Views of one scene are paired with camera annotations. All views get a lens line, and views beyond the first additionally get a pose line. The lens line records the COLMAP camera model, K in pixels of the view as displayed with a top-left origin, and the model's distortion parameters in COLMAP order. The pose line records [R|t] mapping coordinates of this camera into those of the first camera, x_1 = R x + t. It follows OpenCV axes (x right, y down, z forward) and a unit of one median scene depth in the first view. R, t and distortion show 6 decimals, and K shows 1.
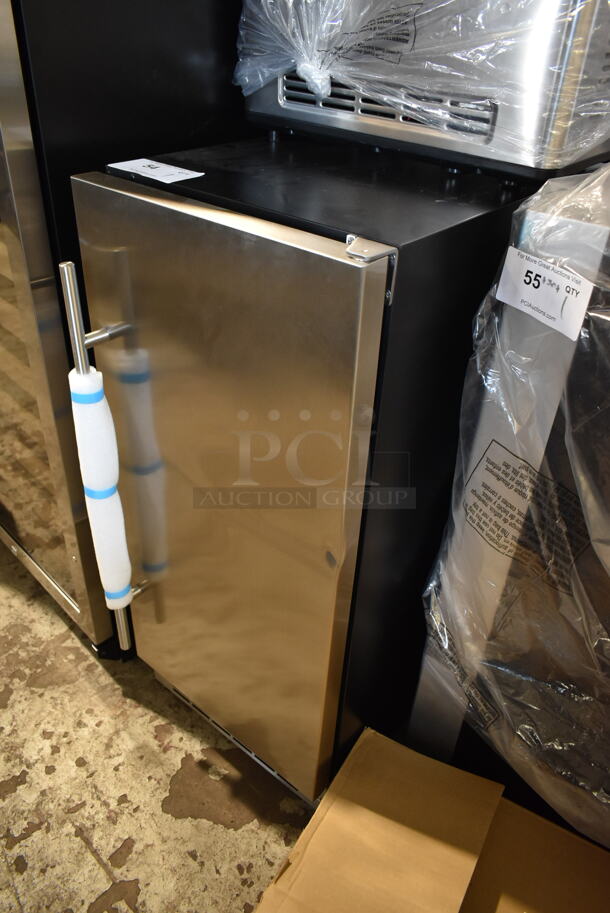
lens RADIAL K [[721.1, 0, 294.8], [0, 721.1, 454.3], [0, 0, 1]] dist [-0.018336, 0.009164]
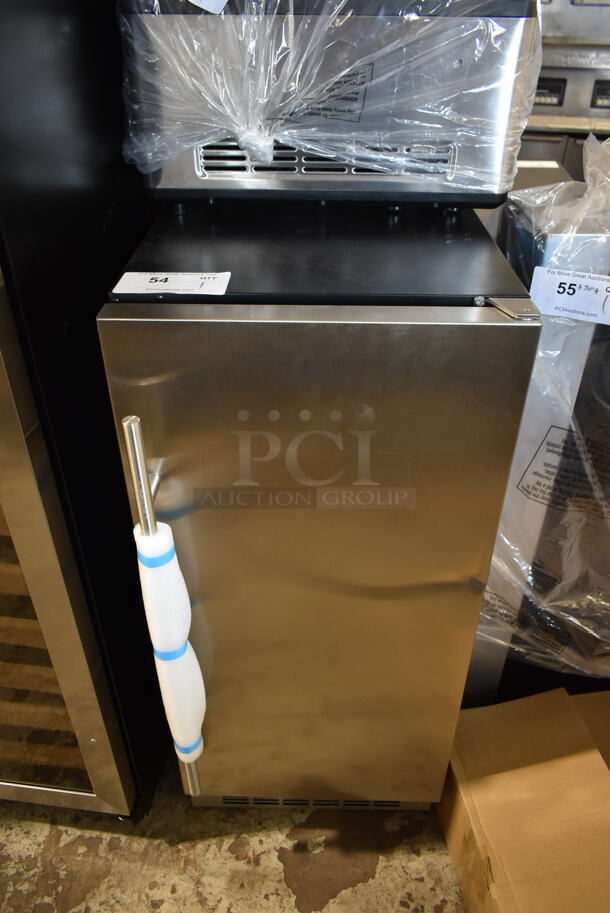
lens RADIAL K [[721.1, 0, 294.8], [0, 721.1, 454.3], [0, 0, 1]] dist [-0.018336, 0.009164]
pose [[0.773449, -0.389395, 0.500148, -0.436678], [0.375883, 0.917110, 0.132745, -0.194434], [-0.510381, 0.085326, 0.855705, 0.144647]]
